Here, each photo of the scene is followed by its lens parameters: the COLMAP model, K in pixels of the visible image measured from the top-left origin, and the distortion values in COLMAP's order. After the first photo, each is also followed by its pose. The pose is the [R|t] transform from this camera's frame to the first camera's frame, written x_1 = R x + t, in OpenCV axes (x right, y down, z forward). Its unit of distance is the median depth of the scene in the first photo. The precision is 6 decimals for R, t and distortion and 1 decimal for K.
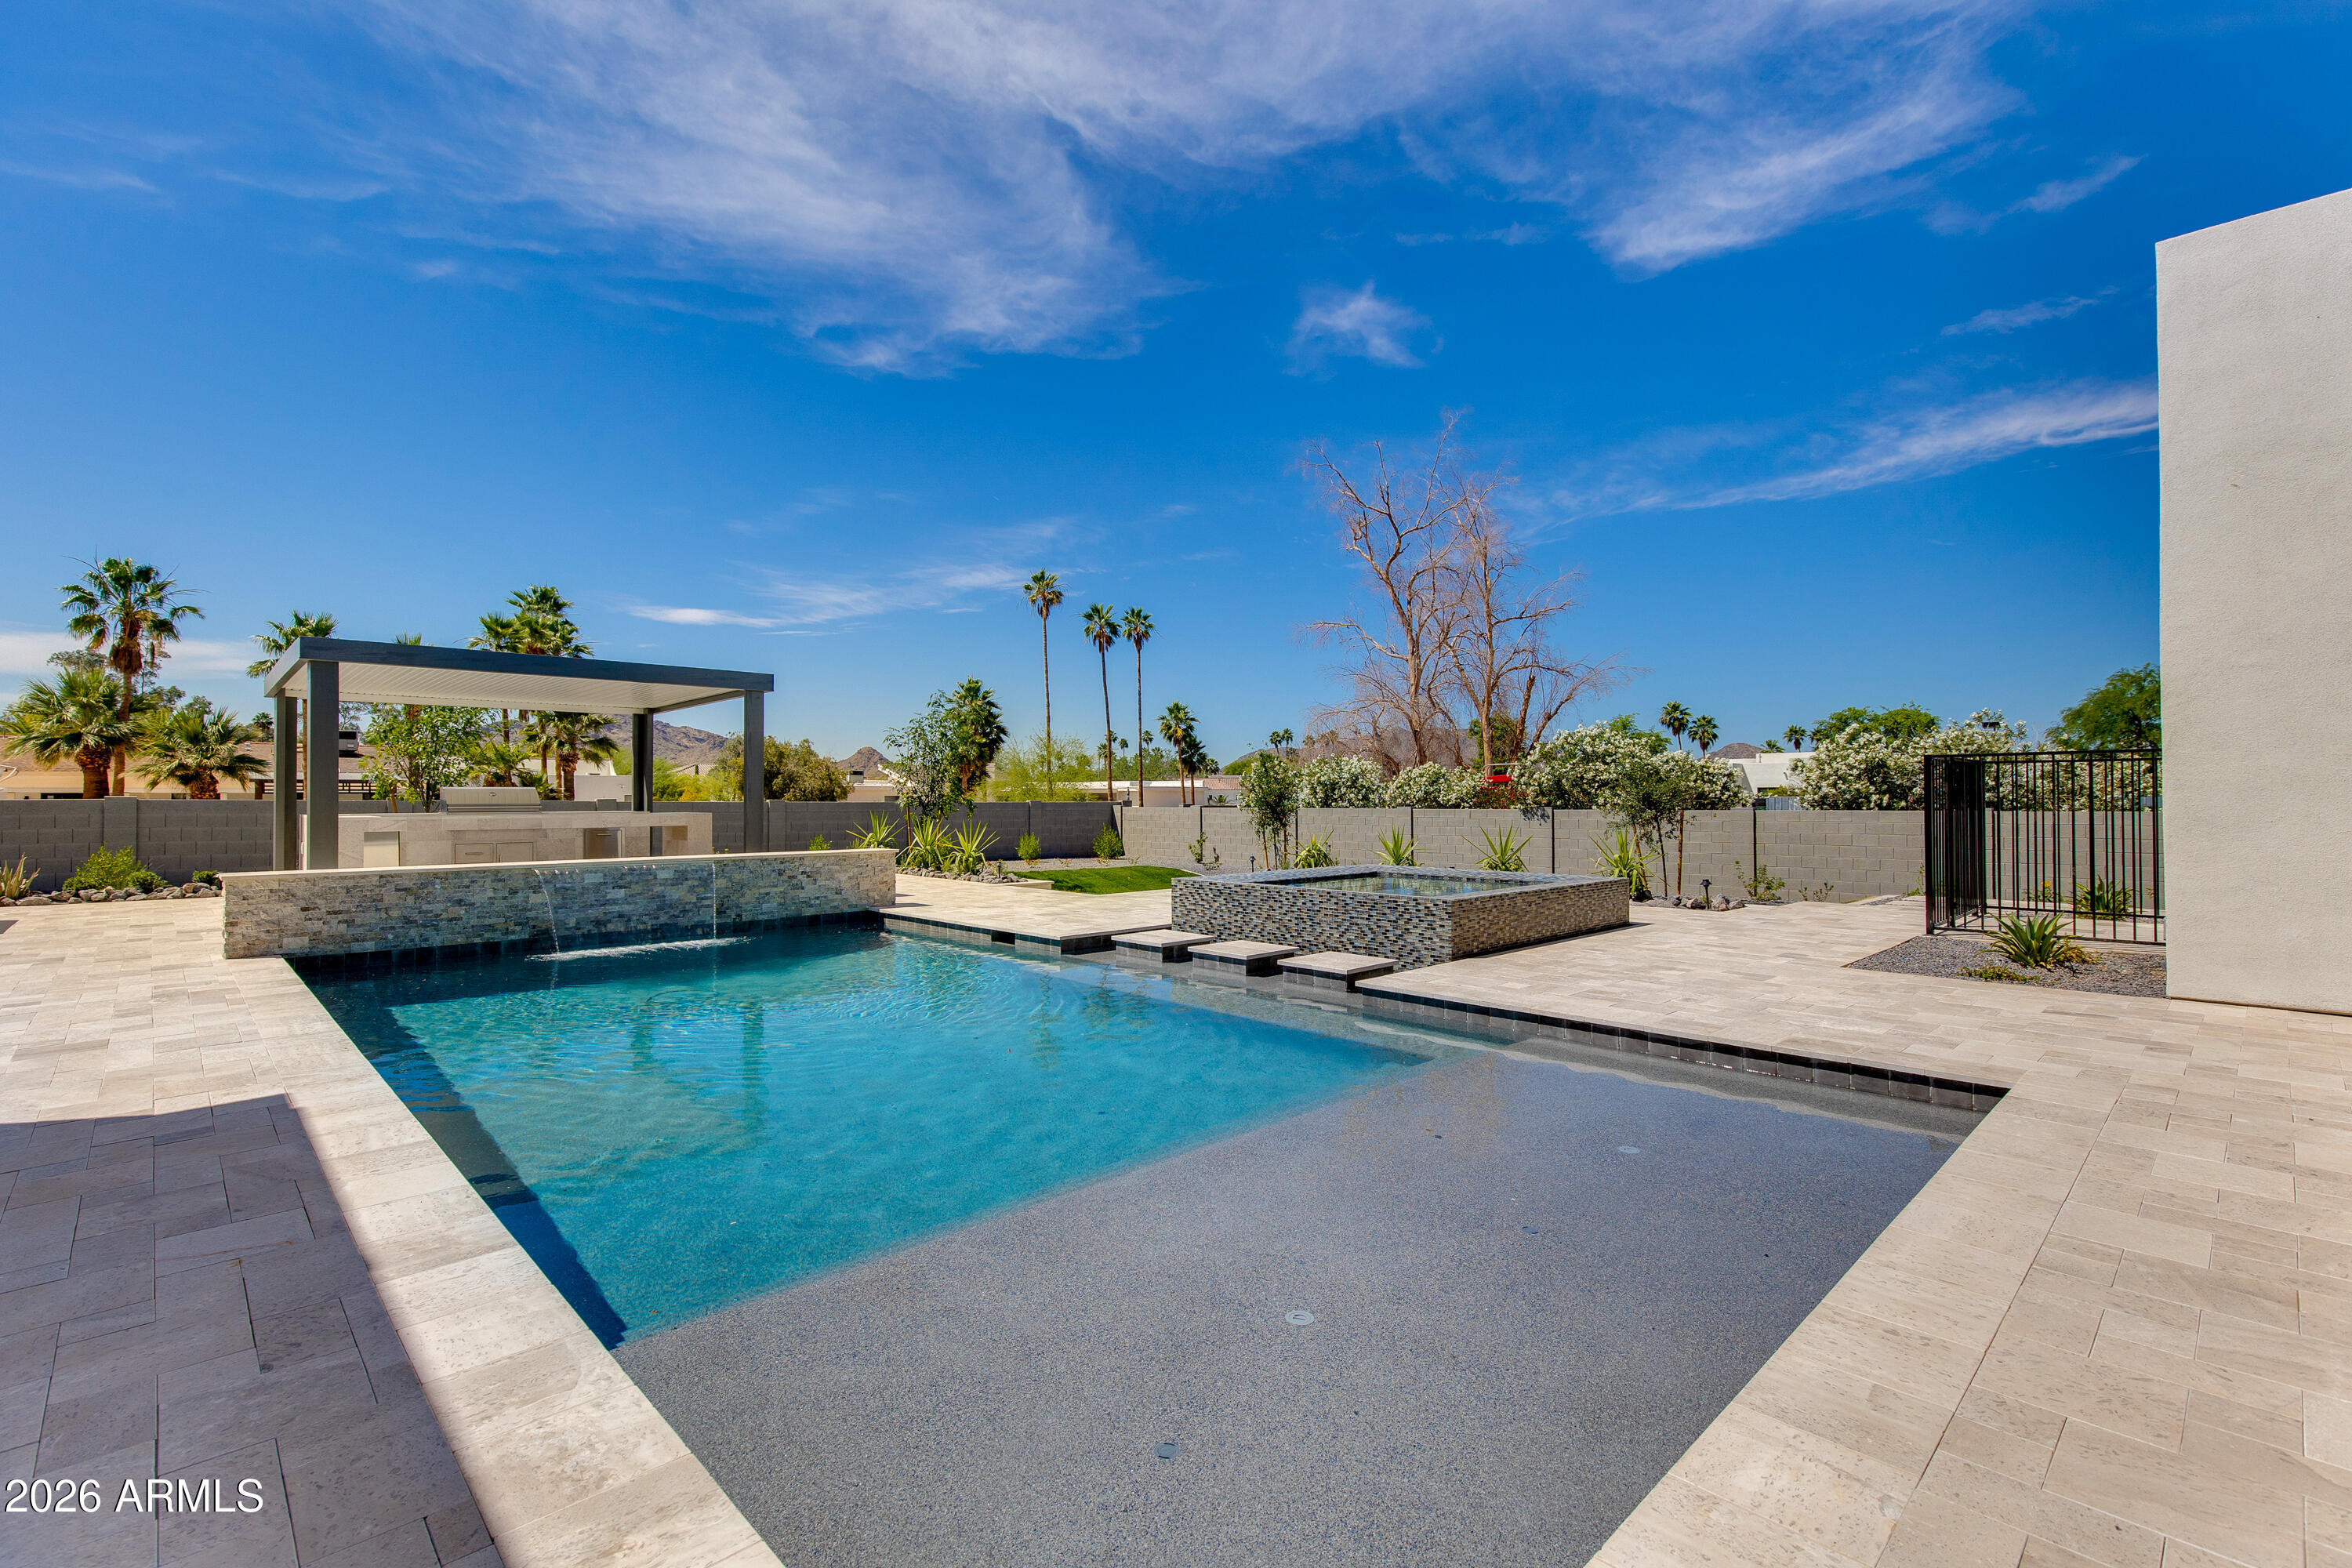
lens RADIAL K [[1046.8, 0, 1179.4], [0, 1046.8, 790.4], [0, 0, 1]] dist [0.002497, 0.000470]
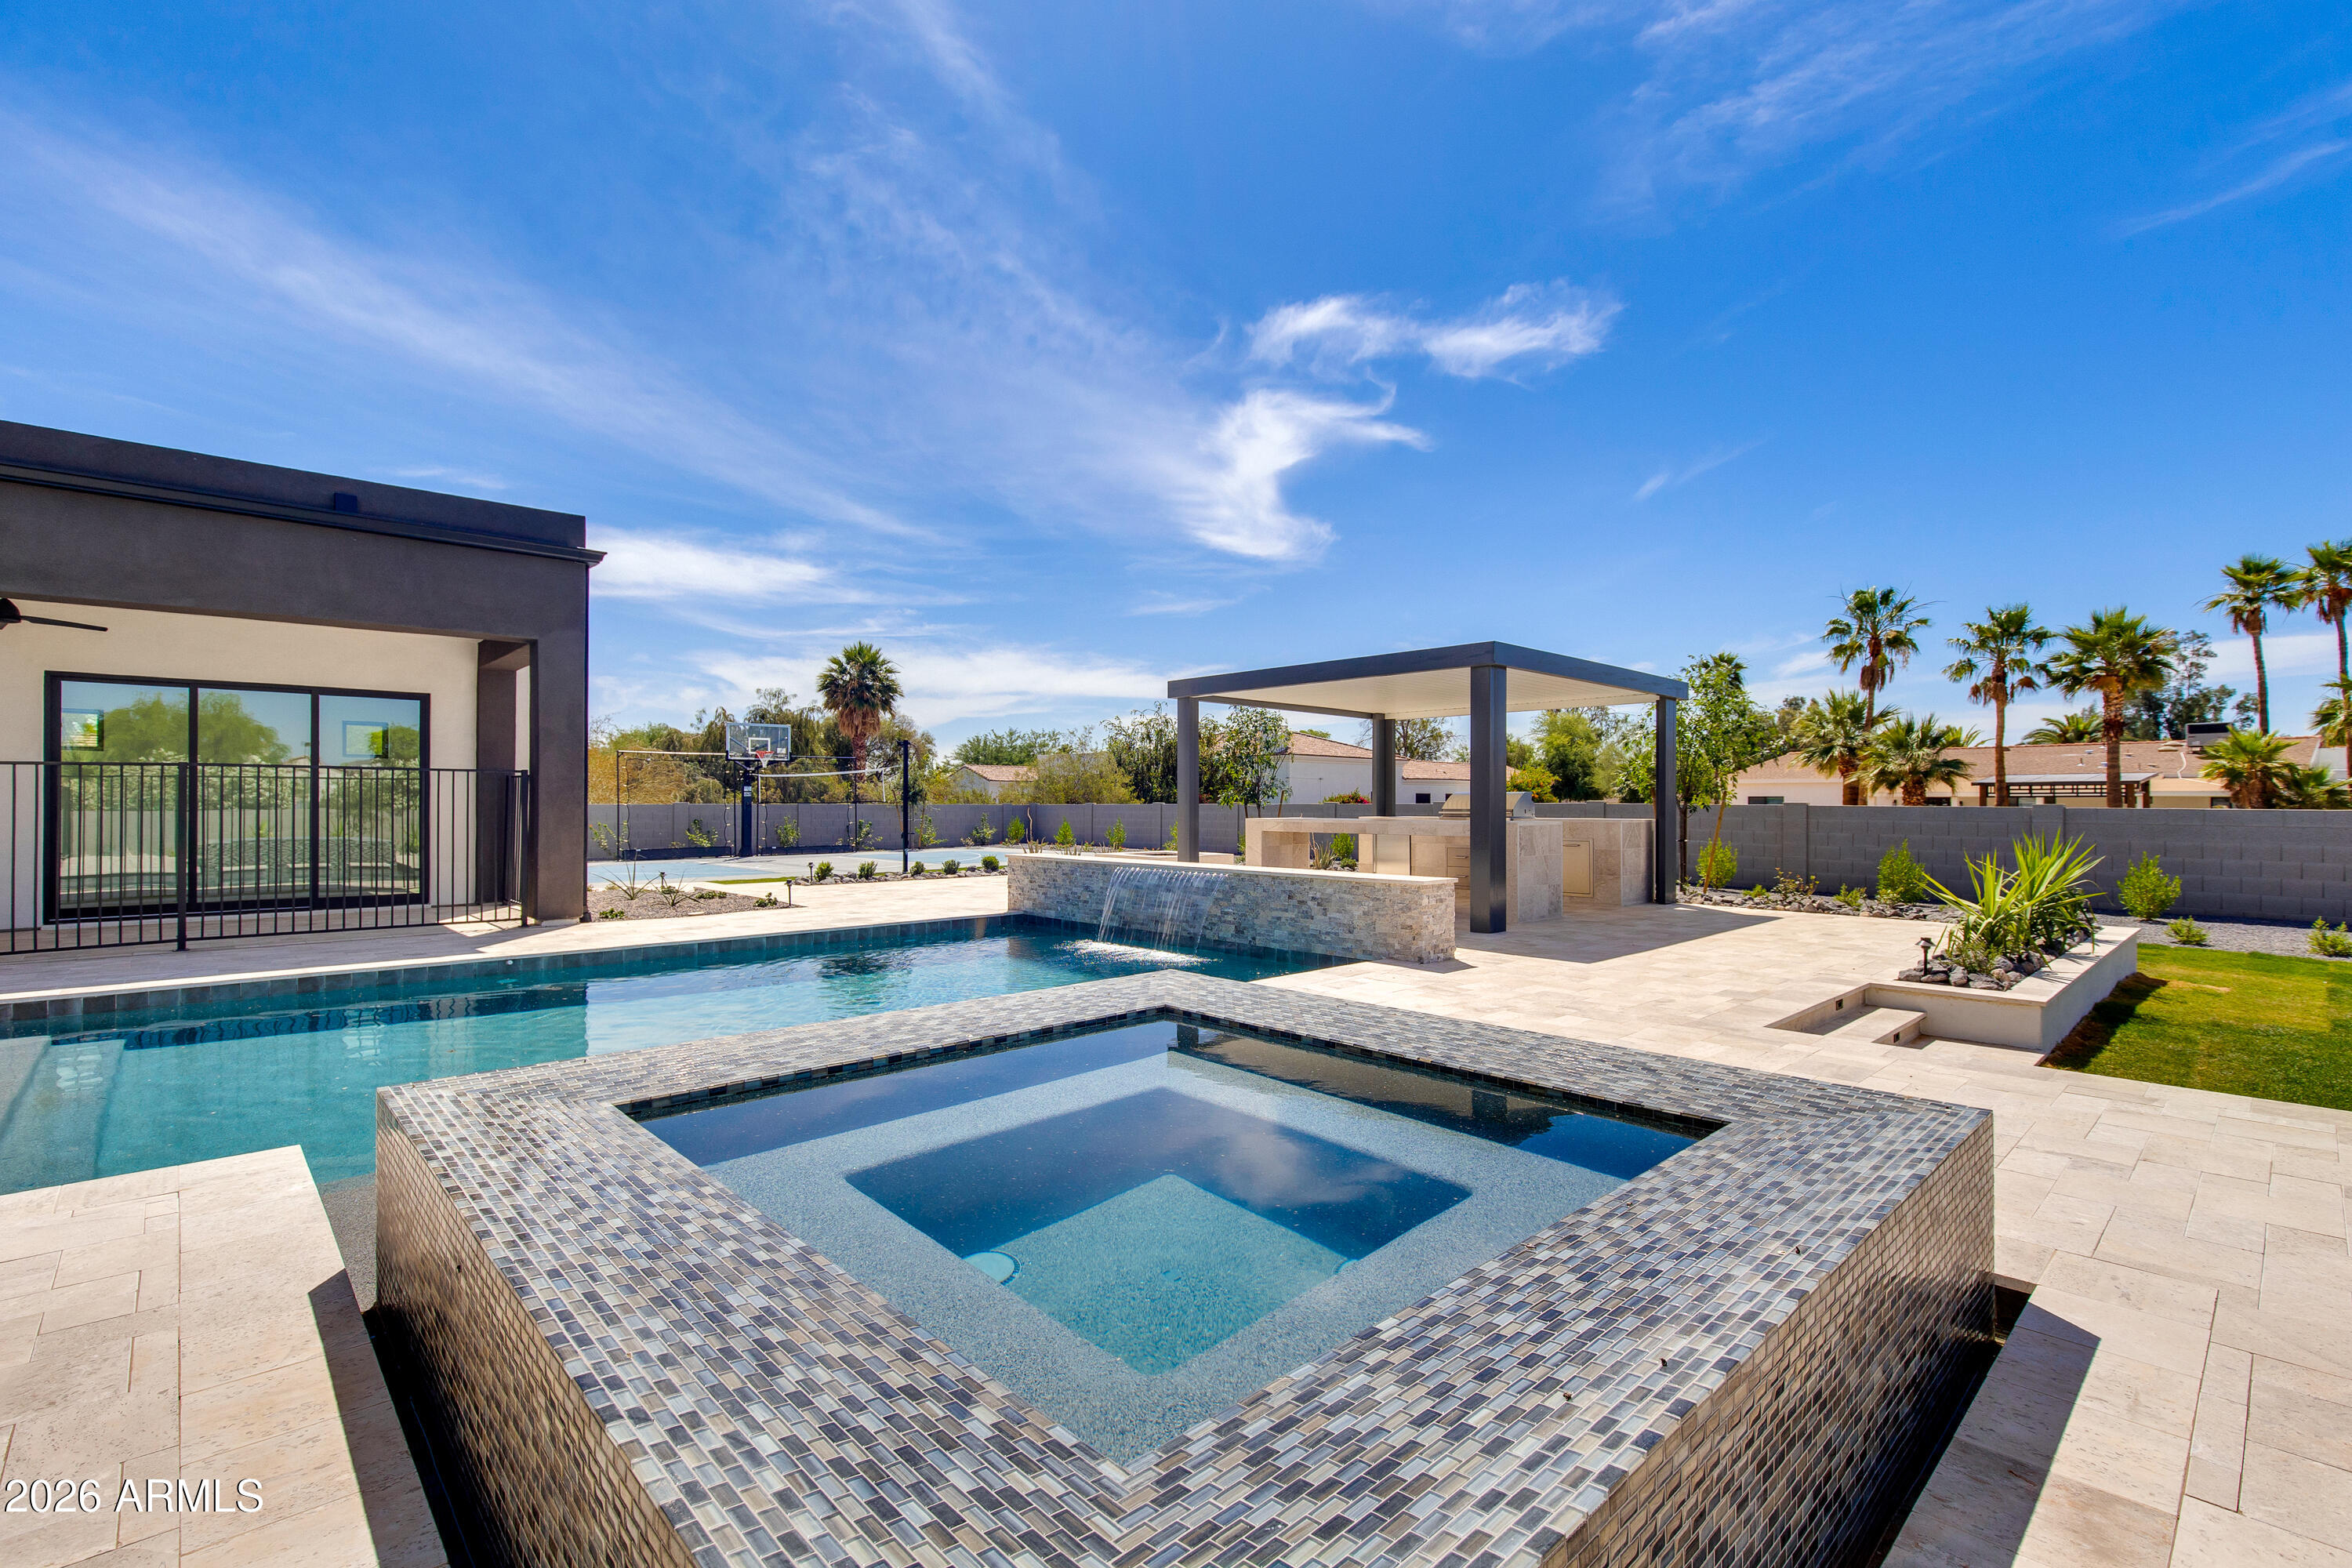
lens RADIAL K [[1060.9, 0, 1177.0], [0, 1060.9, 804.2], [0, 0, 1]] dist [0.006707, -0.003139]
pose [[-0.007226, 0.004106, -0.999965, 0.097924], [0.006140, 0.999973, 0.004062, 0.001049], [0.999955, -0.006110, -0.007251, 0.191765]]
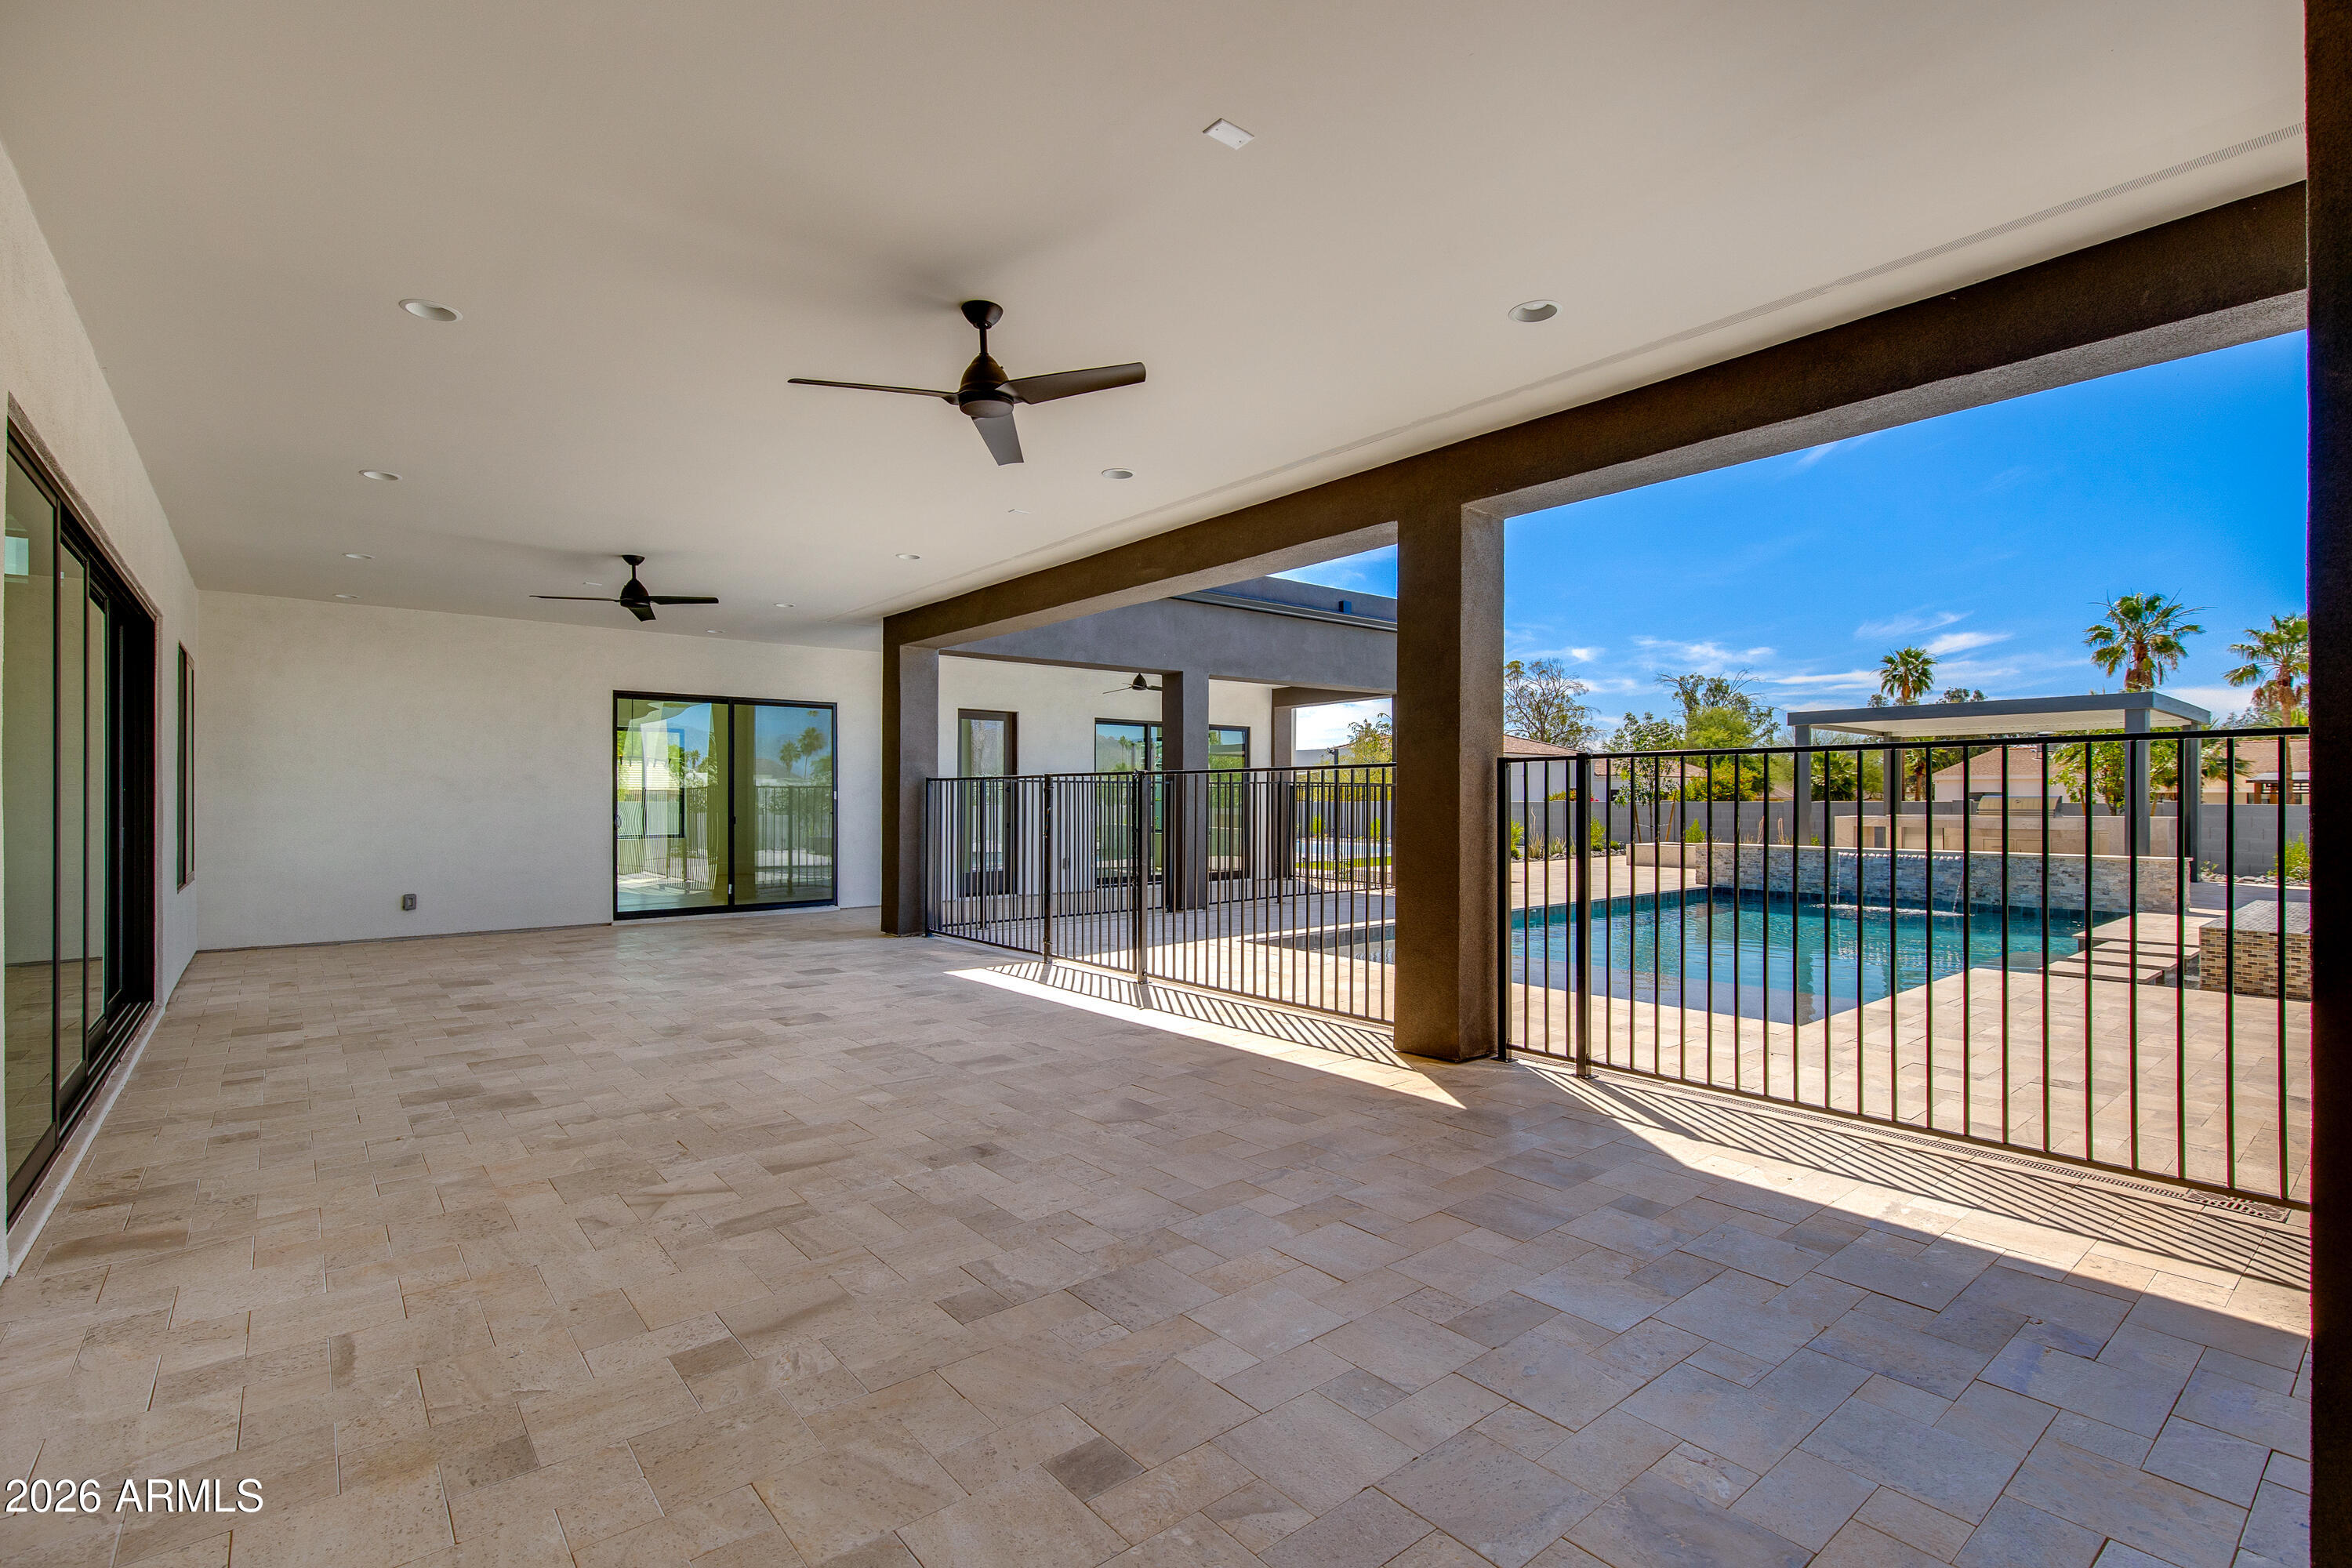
lens RADIAL K [[1081.4, 0, 1183.0], [0, 1081.4, 784.4], [0, 0, 1]] dist [0.008918, -0.000821]
pose [[-0.072894, -0.009414, -0.997295, 0.200839], [0.007518, 0.999922, -0.009989, -0.003271], [0.997311, -0.008226, -0.072817, 0.020817]]
